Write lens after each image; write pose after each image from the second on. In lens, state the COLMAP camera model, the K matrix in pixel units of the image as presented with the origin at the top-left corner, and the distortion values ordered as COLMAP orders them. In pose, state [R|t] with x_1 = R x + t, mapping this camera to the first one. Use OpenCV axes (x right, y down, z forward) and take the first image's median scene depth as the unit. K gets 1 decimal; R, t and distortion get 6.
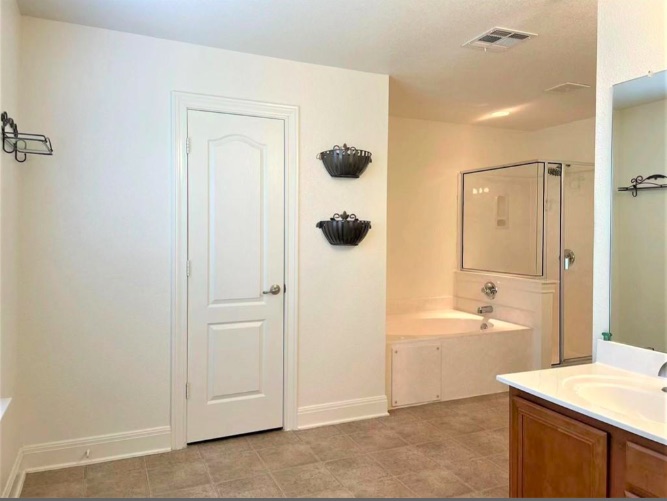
lens RADIAL K [[521.6, 0, 334.1], [0, 521.6, 241.0], [0, 0, 1]] dist [0.154609, 0.002856]
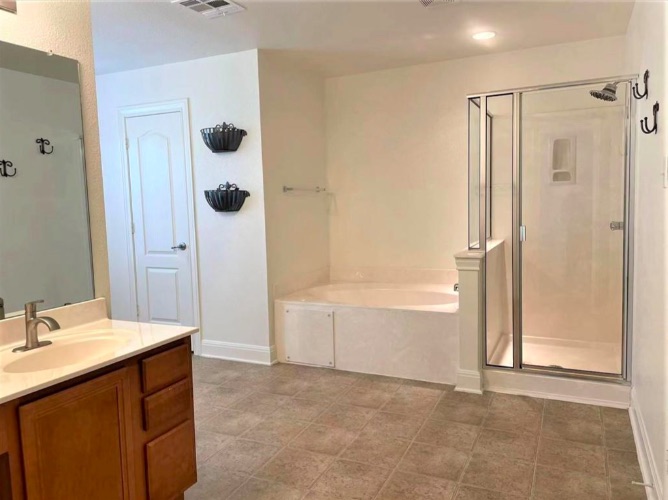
lens RADIAL K [[503.9, 0, 334.0], [0, 503.9, 250.0], [0, 0, 1]] dist [-0.010325, -0.002800]
pose [[0.640777, 0.060613, -0.765331, 1.004812], [0.020546, 0.995167, 0.096019, -0.009544], [0.767452, -0.077251, 0.636435, 0.464966]]
